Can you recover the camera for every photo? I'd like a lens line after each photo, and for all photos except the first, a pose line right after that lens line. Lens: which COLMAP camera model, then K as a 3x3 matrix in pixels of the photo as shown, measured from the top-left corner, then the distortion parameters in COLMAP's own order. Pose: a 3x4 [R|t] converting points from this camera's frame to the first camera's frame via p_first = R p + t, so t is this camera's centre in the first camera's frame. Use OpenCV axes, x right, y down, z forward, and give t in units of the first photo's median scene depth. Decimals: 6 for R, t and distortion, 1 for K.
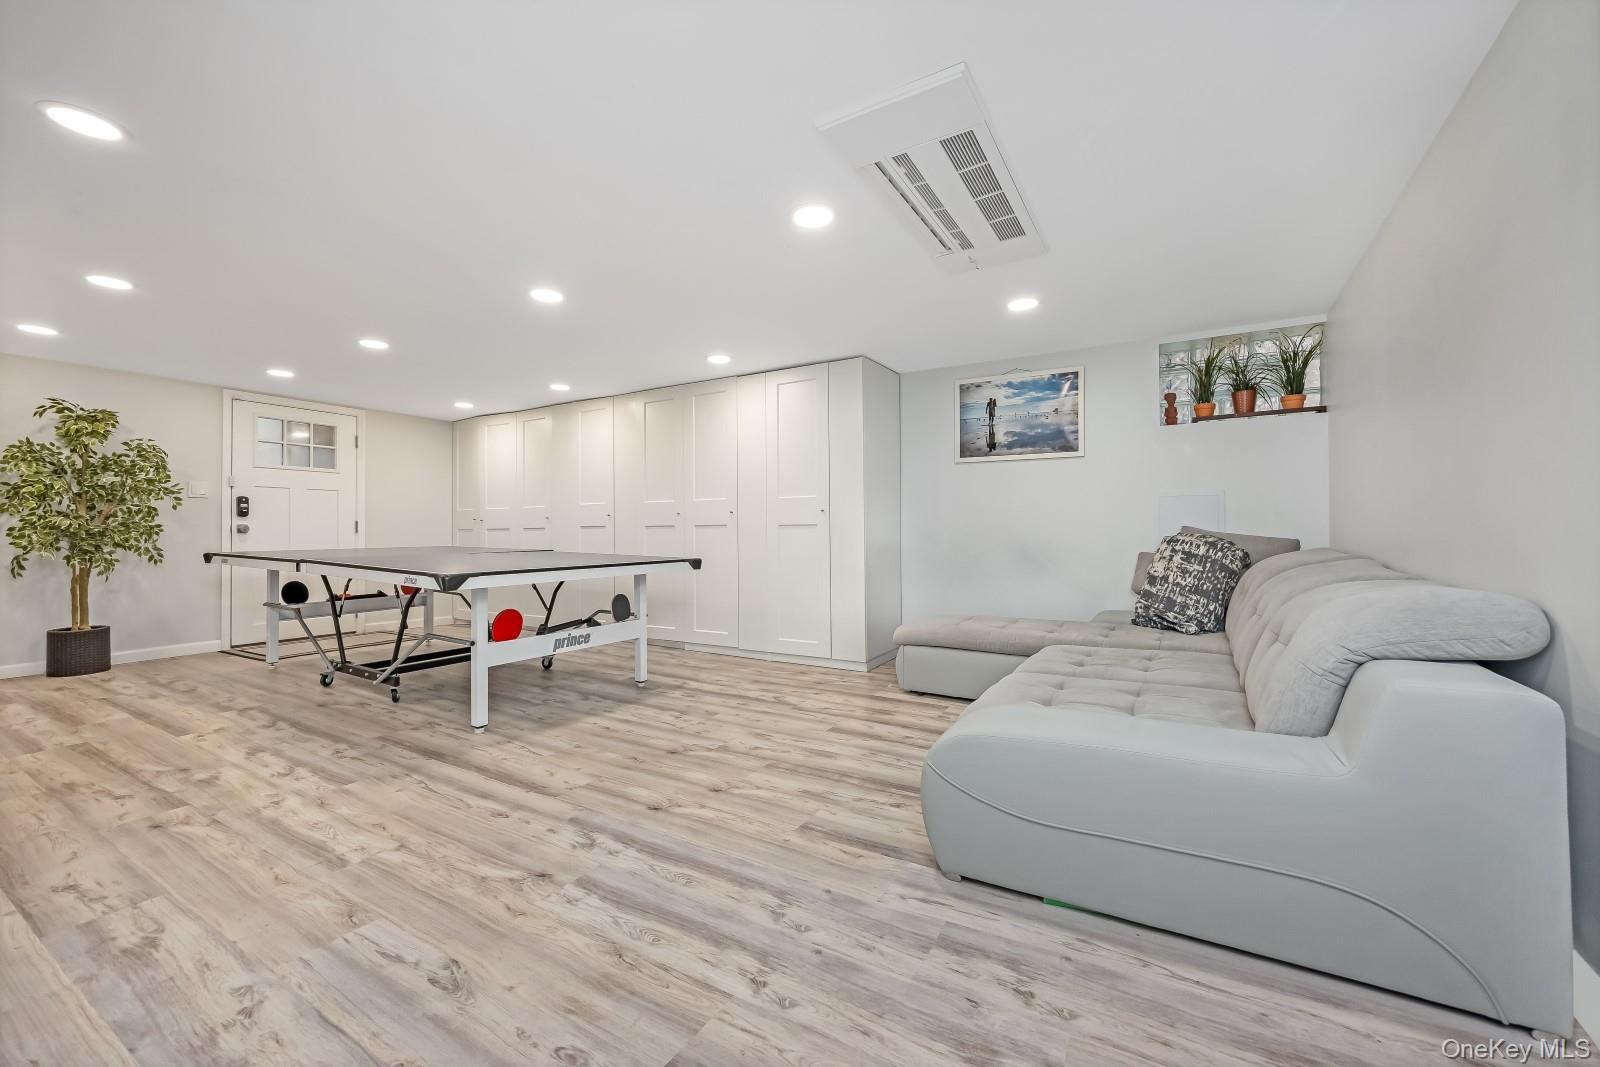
lens RADIAL K [[656.7, 0, 801.3], [0, 656.7, 527.0], [0, 0, 1]] dist [-0.002590, 0.000749]
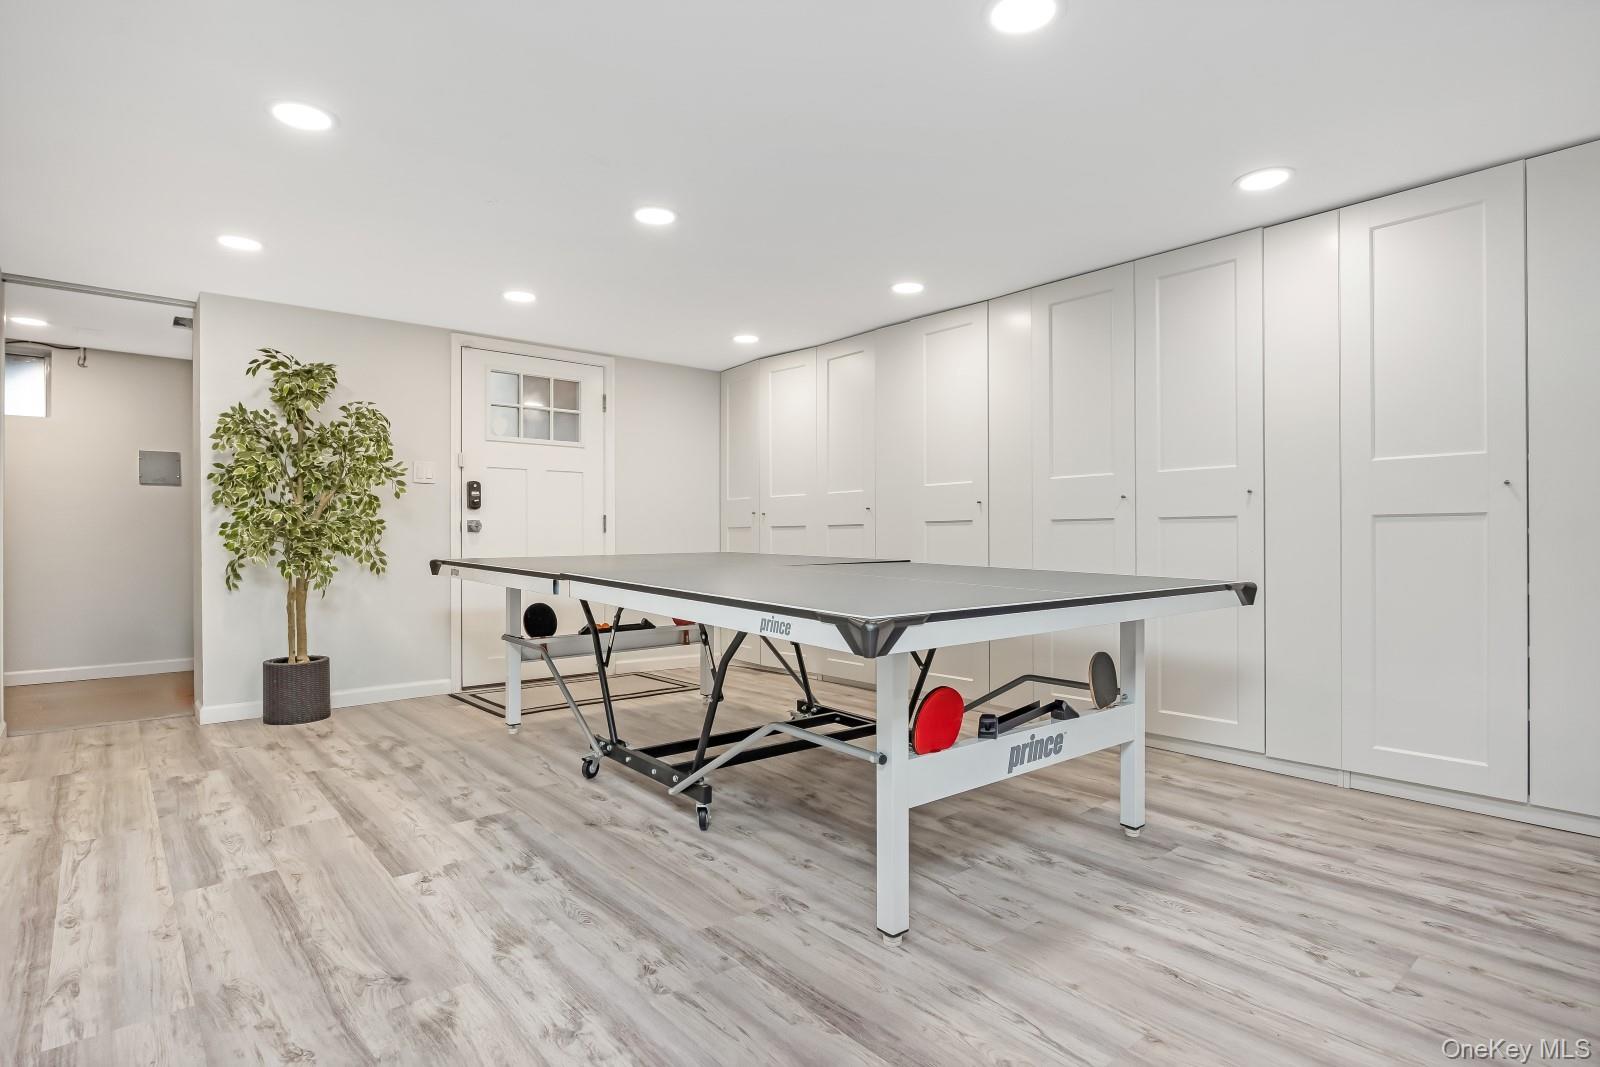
lens RADIAL K [[855.4, 0, 797.5], [0, 855.4, 537.1], [0, 0, 1]] dist [-0.010916, 0.000282]
pose [[0.944193, 0.002084, -0.329385, -0.266272], [0.001357, 0.999947, 0.010217, 0.007548], [0.329389, -0.010094, 0.944140, 0.296956]]
